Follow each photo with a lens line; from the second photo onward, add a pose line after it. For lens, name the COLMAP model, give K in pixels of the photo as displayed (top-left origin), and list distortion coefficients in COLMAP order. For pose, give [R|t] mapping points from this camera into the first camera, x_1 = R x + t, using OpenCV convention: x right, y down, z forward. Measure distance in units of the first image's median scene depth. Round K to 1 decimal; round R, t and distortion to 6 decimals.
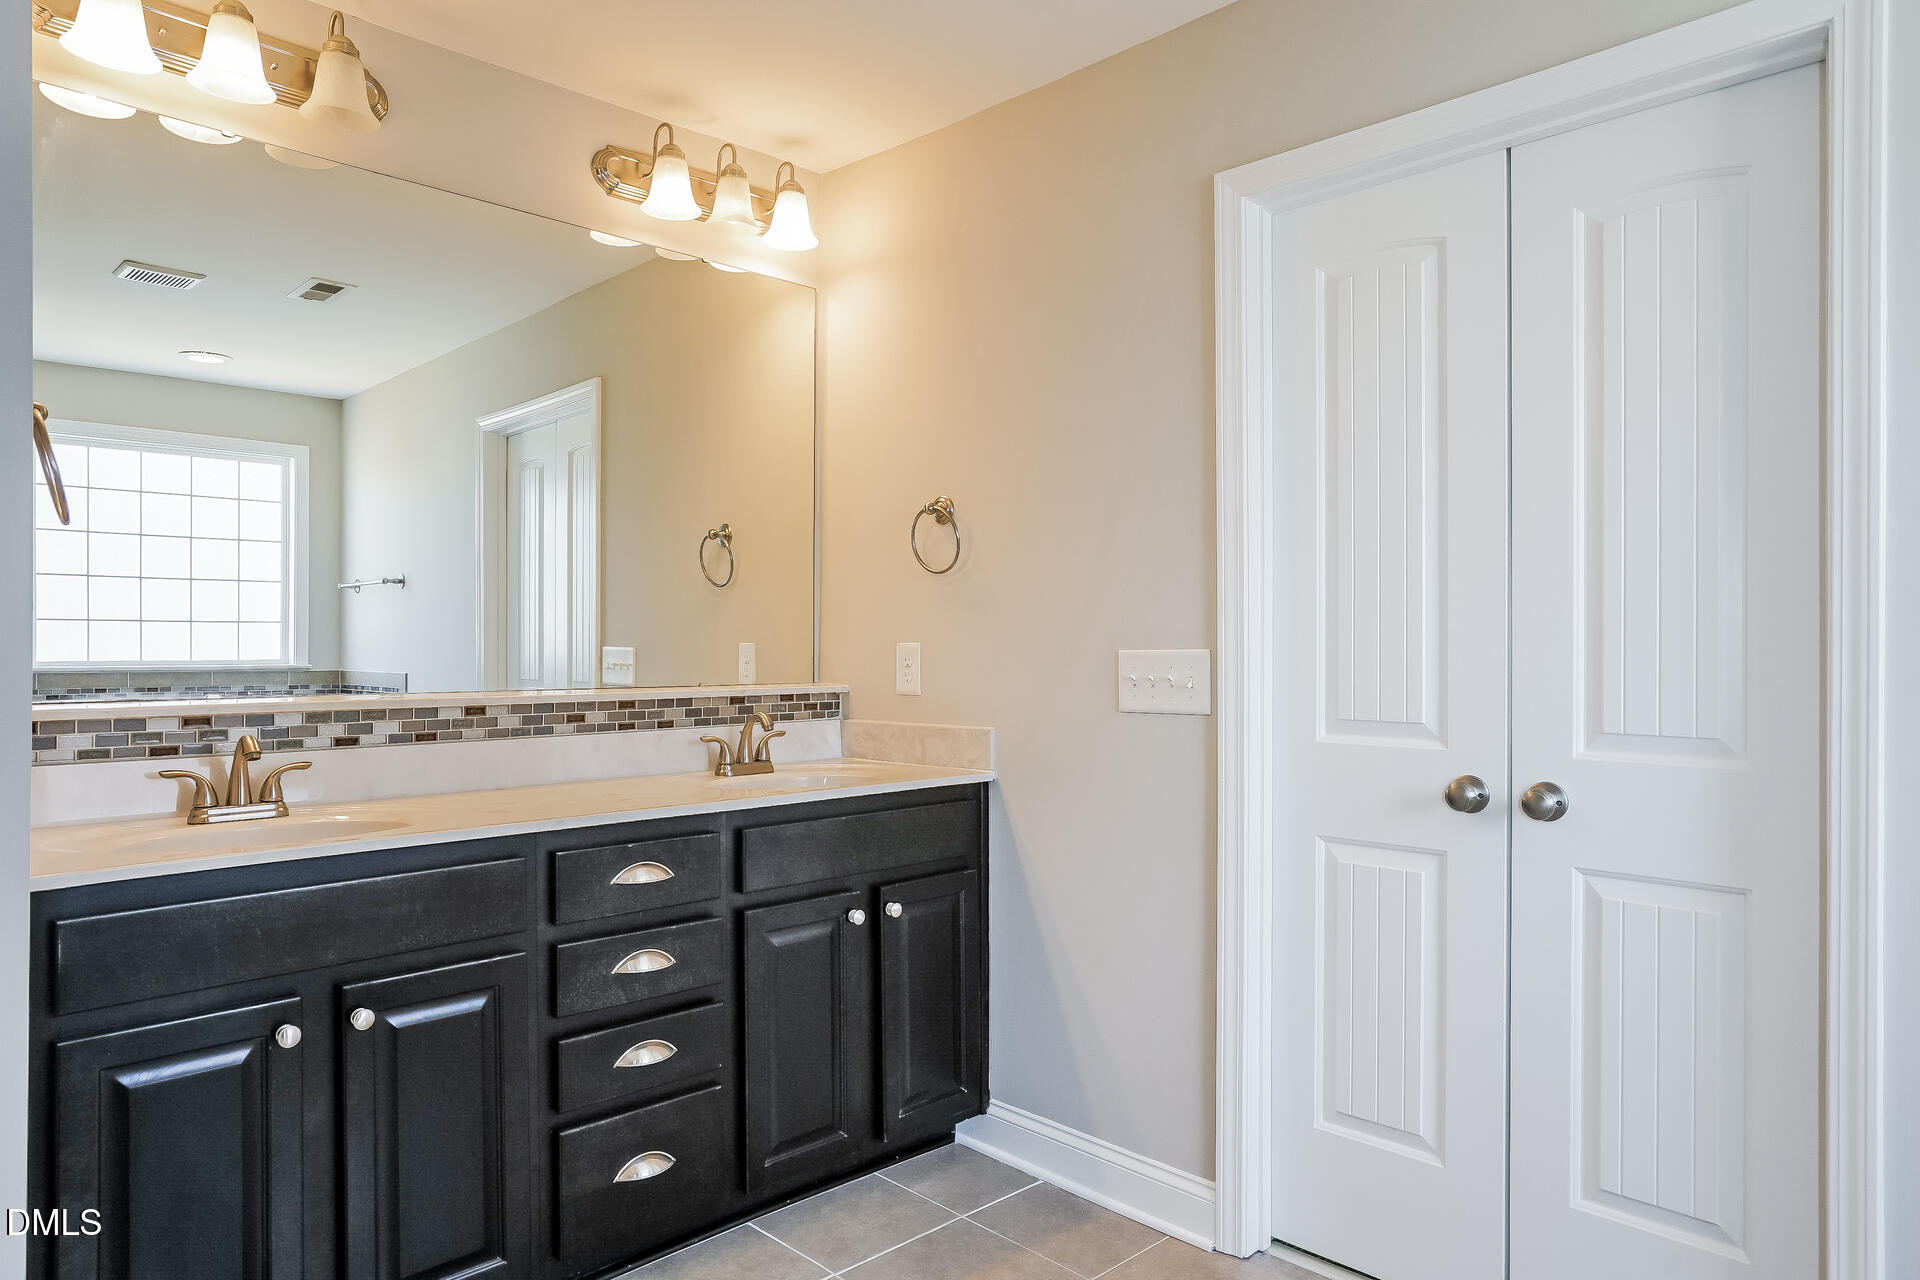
lens RADIAL K [[1193.9, 0, 955.8], [0, 1193.9, 649.3], [0, 0, 1]] dist [0.027124, 0.000594]
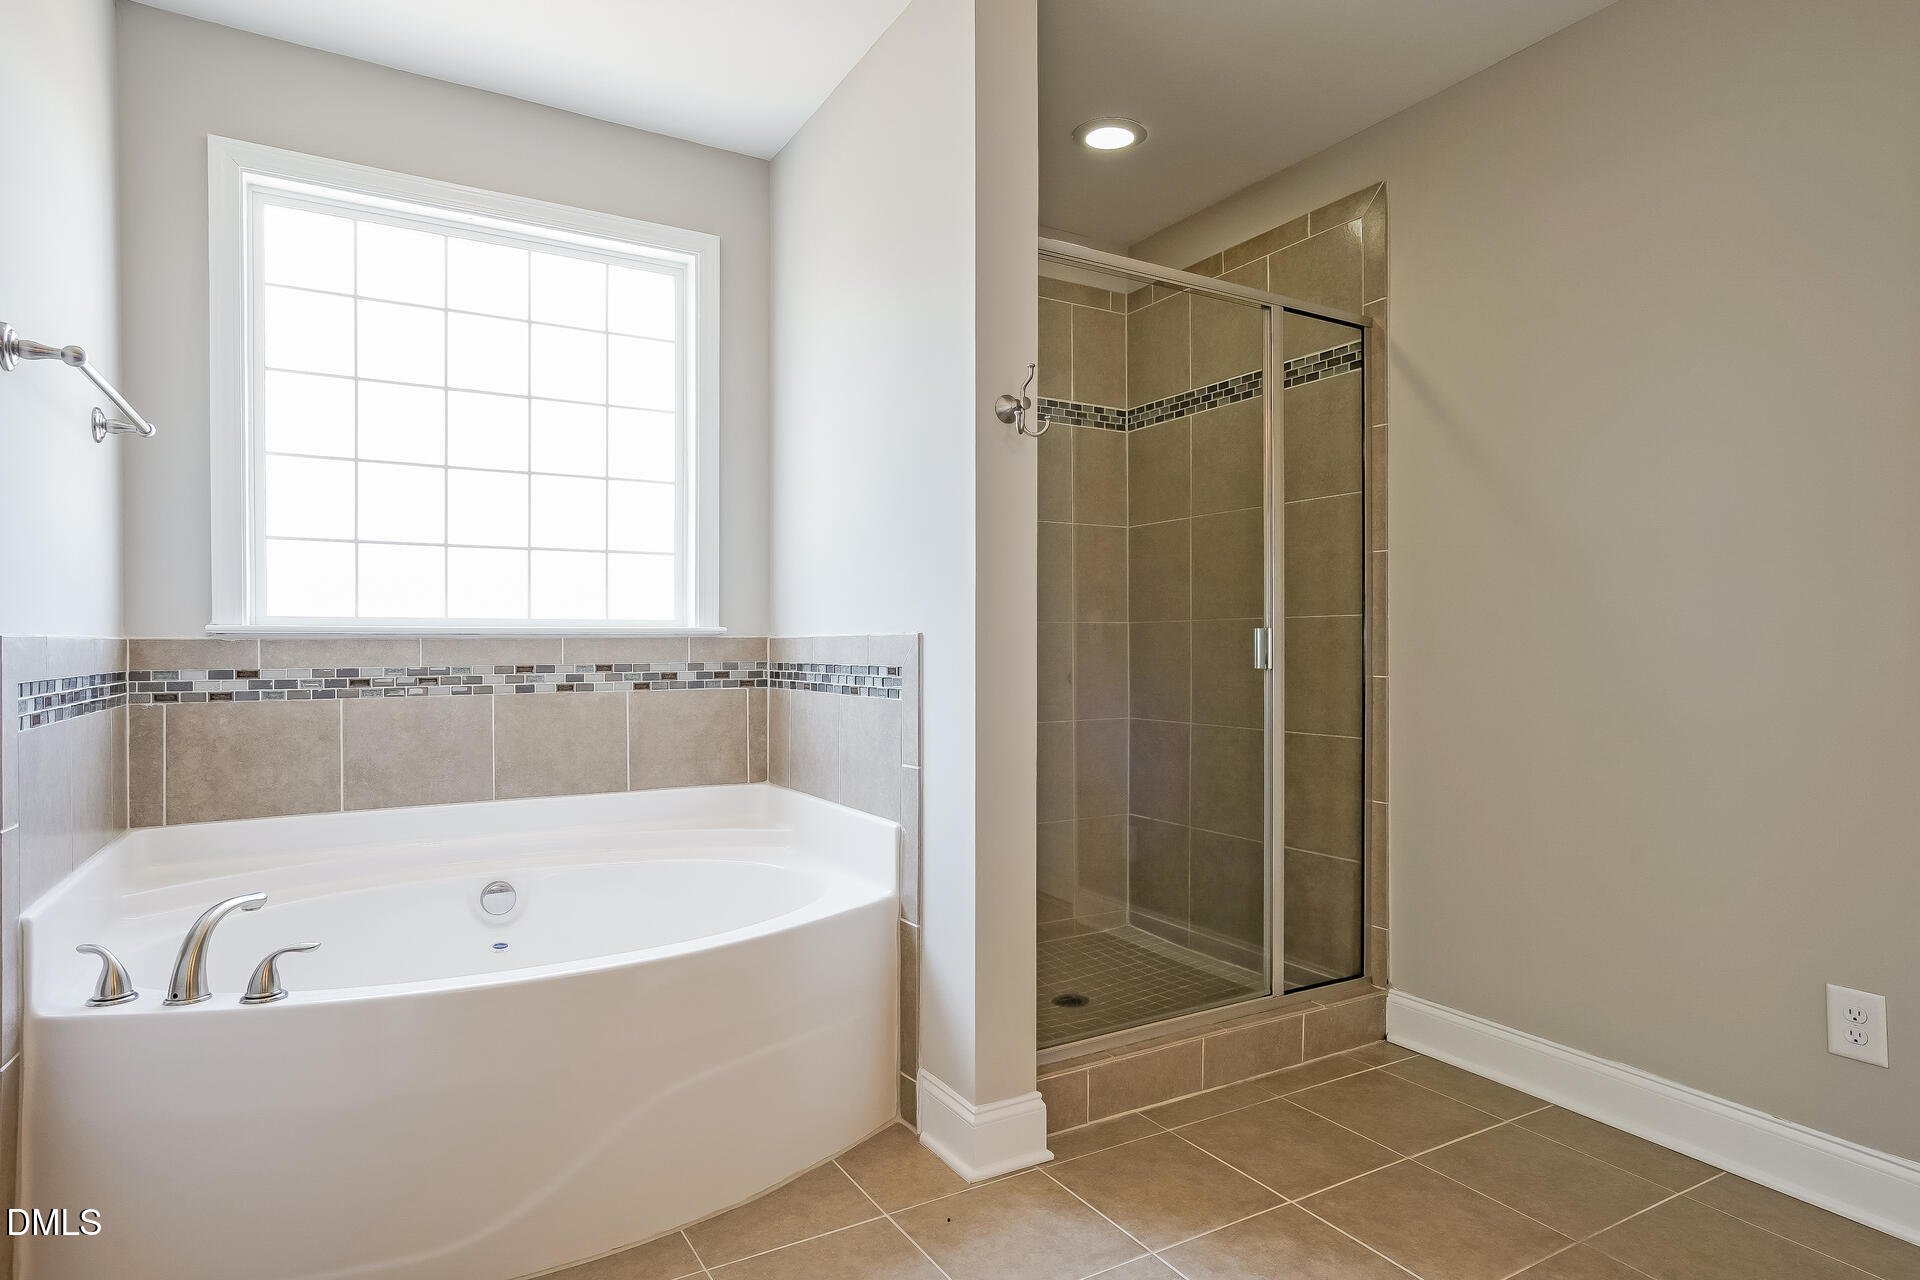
lens RADIAL K [[1075.6, 0, 964.8], [0, 1075.6, 639.1], [0, 0, 1]] dist [0.034047, -0.003260]
pose [[0.968901, -0.000167, -0.247447, -0.306777], [0.001032, 0.999994, 0.003370, 0.016313], [0.247445, -0.003520, 0.968896, 0.549595]]
